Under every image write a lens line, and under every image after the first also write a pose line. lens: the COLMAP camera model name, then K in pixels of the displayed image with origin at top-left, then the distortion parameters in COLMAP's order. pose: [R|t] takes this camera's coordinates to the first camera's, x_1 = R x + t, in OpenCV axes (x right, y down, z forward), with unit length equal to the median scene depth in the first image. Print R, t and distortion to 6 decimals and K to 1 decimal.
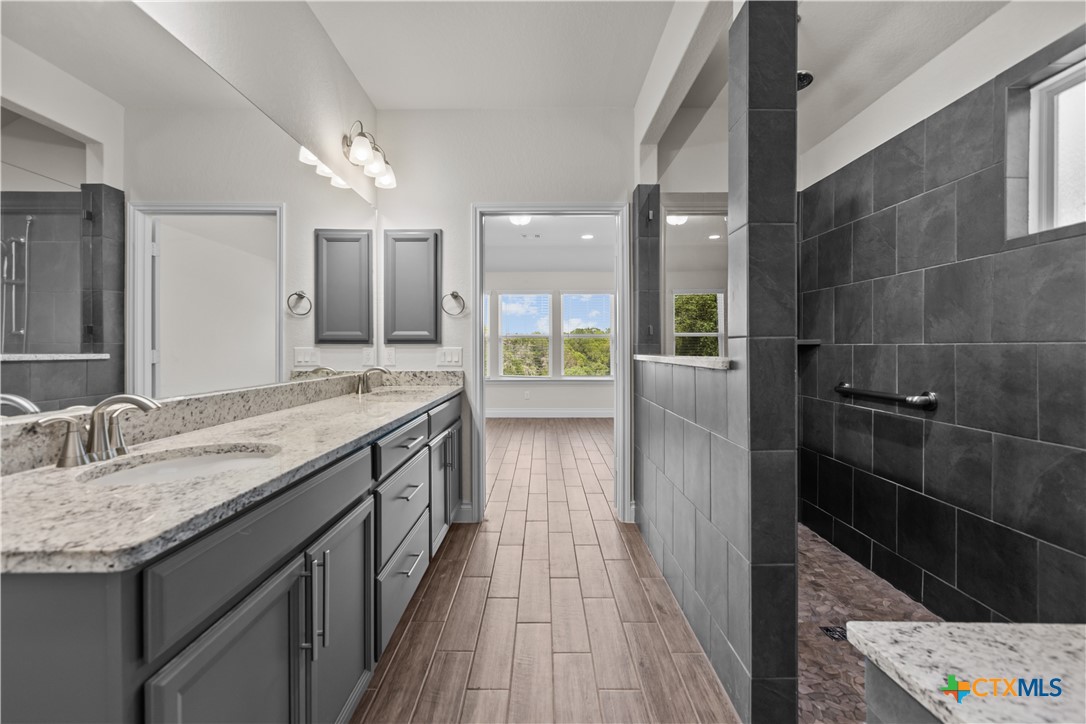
lens RADIAL K [[498.9, 0, 548.0], [0, 498.9, 356.9], [0, 0, 1]] dist [0.008414, -0.001073]
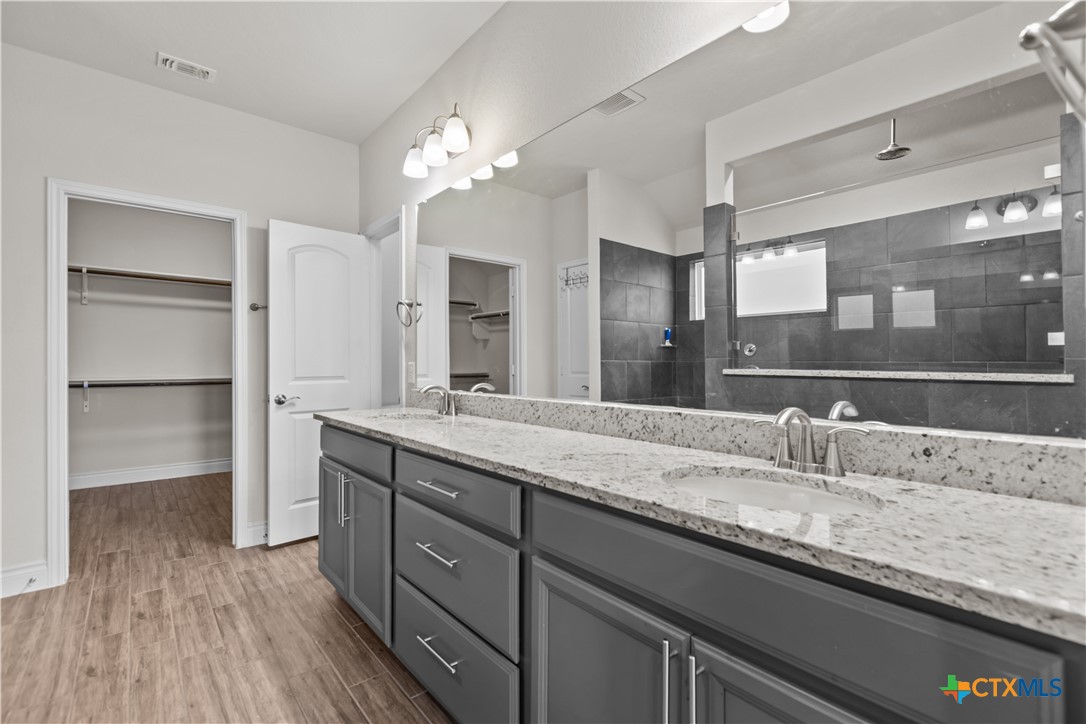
lens RADIAL K [[498.9, 0, 534.5], [0, 498.9, 364.8], [0, 0, 1]] dist [0.008414, -0.001073]
pose [[-0.786895, -0.009583, -0.617012, 0.090364], [-0.016121, 0.999857, 0.005030, -0.018152], [0.616876, 0.013905, -0.786937, 1.903053]]
